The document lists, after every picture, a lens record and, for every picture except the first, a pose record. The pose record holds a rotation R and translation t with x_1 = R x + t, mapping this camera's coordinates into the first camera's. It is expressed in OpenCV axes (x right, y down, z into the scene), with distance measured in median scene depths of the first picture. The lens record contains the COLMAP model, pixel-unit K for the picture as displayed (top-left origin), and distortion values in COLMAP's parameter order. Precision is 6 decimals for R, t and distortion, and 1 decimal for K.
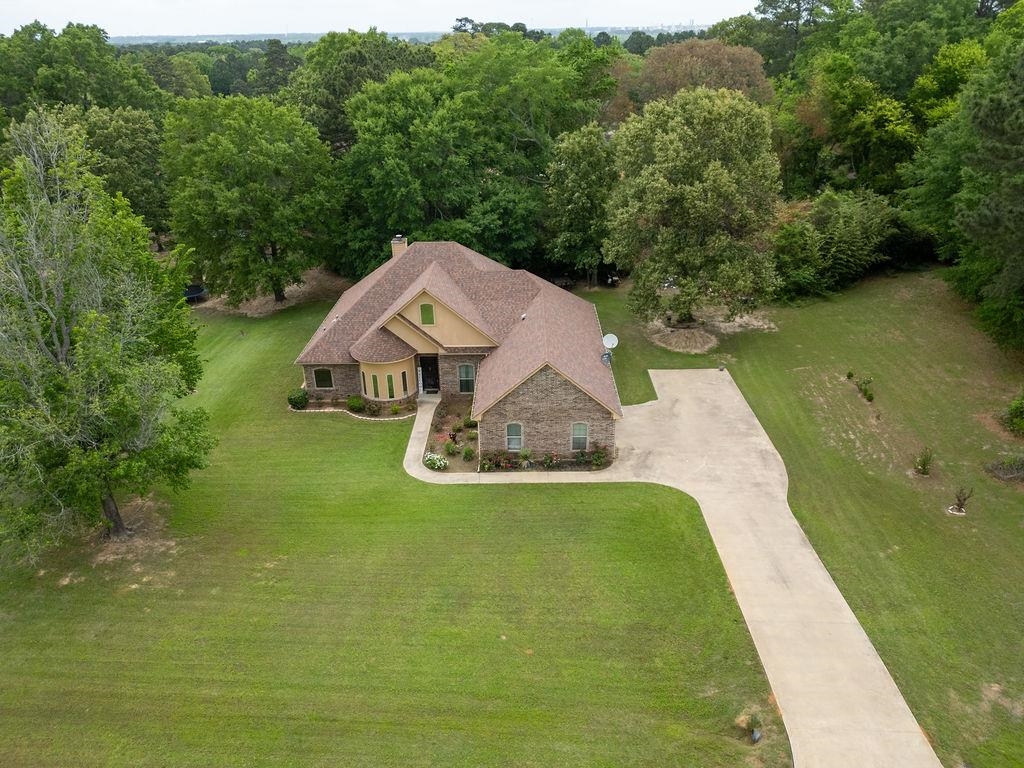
lens RADIAL K [[710.8, 0, 512.0], [0, 710.8, 384.0], [0, 0, 1]] dist [0.054872, -0.036768]
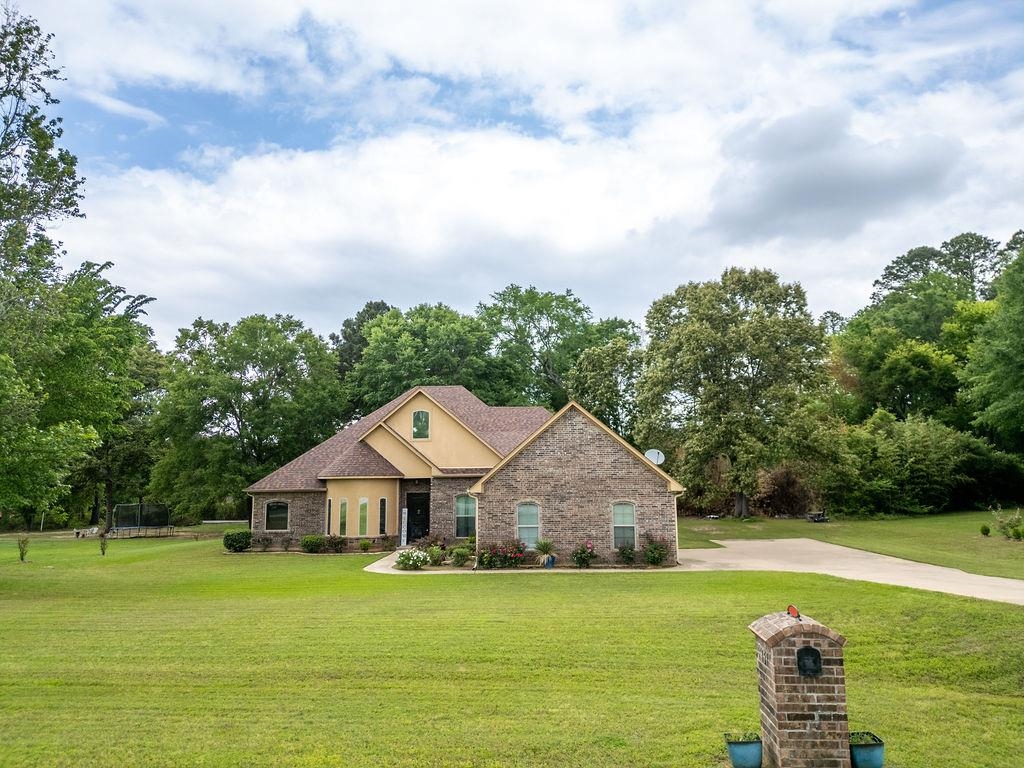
lens RADIAL K [[719.5, 0, 512.0], [0, 719.5, 384.0], [0, 0, 1]] dist [0.057534, -0.041721]
pose [[0.999602, 0.003980, -0.027926, 0.006031], [-0.018616, 0.836892, -0.547051, 0.342132], [0.021193, 0.547353, 0.836633, 0.339981]]
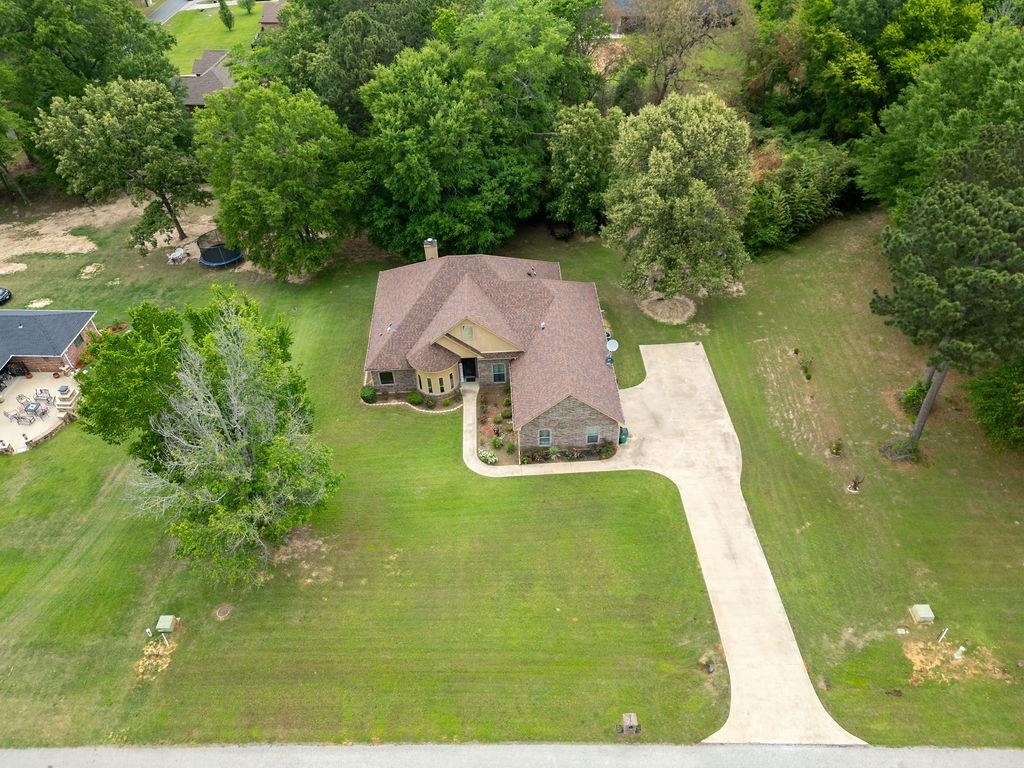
lens RADIAL K [[719.5, 0, 512.0], [0, 719.5, 384.0], [0, 0, 1]] dist [0.057534, -0.041721]
pose [[0.998169, -0.050204, 0.033740, -0.100728], [0.038681, 0.958619, 0.282053, -0.413024], [-0.046504, -0.280232, 0.958805, -0.284806]]
